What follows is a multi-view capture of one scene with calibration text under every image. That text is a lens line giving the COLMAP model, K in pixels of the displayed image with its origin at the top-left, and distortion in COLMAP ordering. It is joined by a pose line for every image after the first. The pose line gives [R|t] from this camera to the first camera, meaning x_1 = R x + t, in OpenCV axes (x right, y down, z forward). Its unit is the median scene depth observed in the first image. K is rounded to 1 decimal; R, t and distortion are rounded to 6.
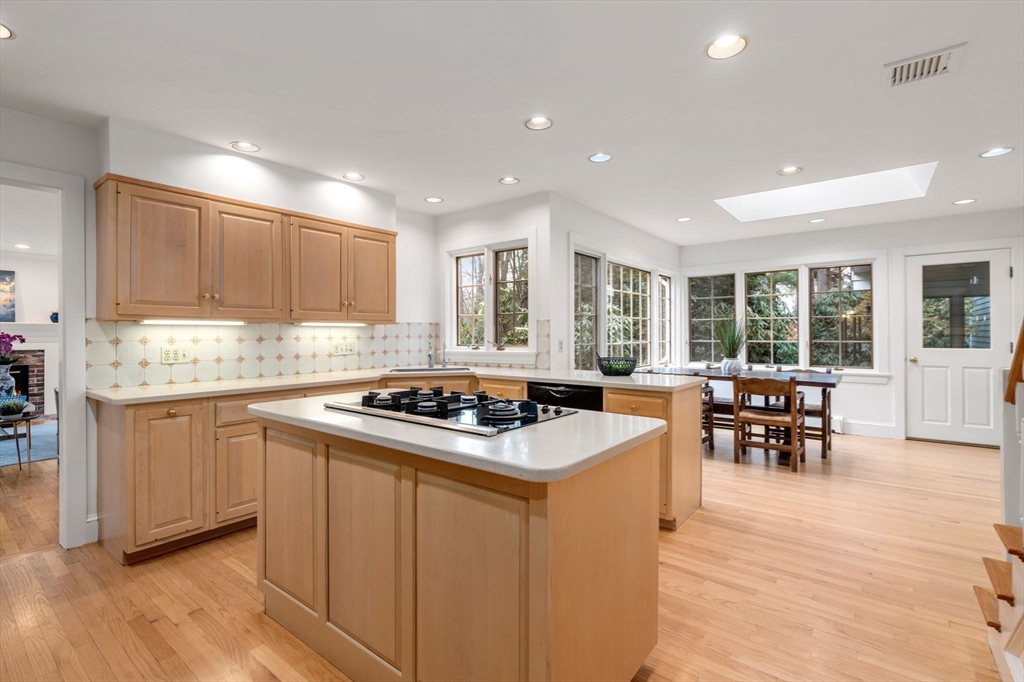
lens RADIAL K [[470.4, 0, 511.5], [0, 470.4, 333.6], [0, 0, 1]] dist [-0.000167, 0.000322]
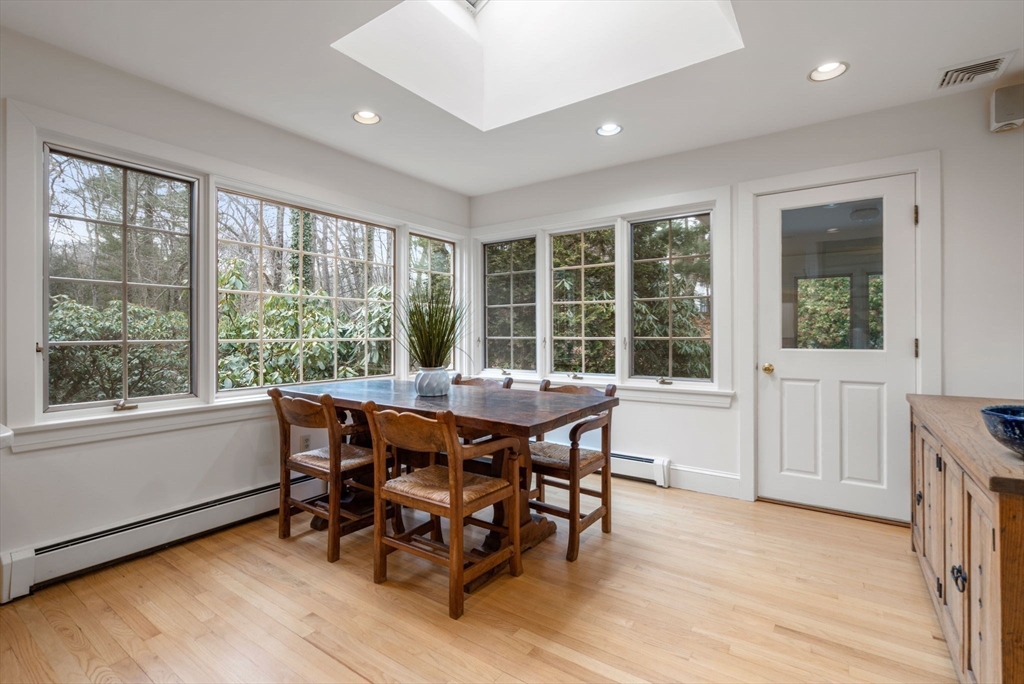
lens RADIAL K [[470.4, 0, 512.9], [0, 470.4, 334.3], [0, 0, 1]] dist [-0.000167, 0.000322]
pose [[0.997434, -0.002213, 0.071552, 1.012157], [0.001788, 0.999980, 0.005998, 0.017275], [-0.071564, -0.005855, 0.997419, 0.884020]]
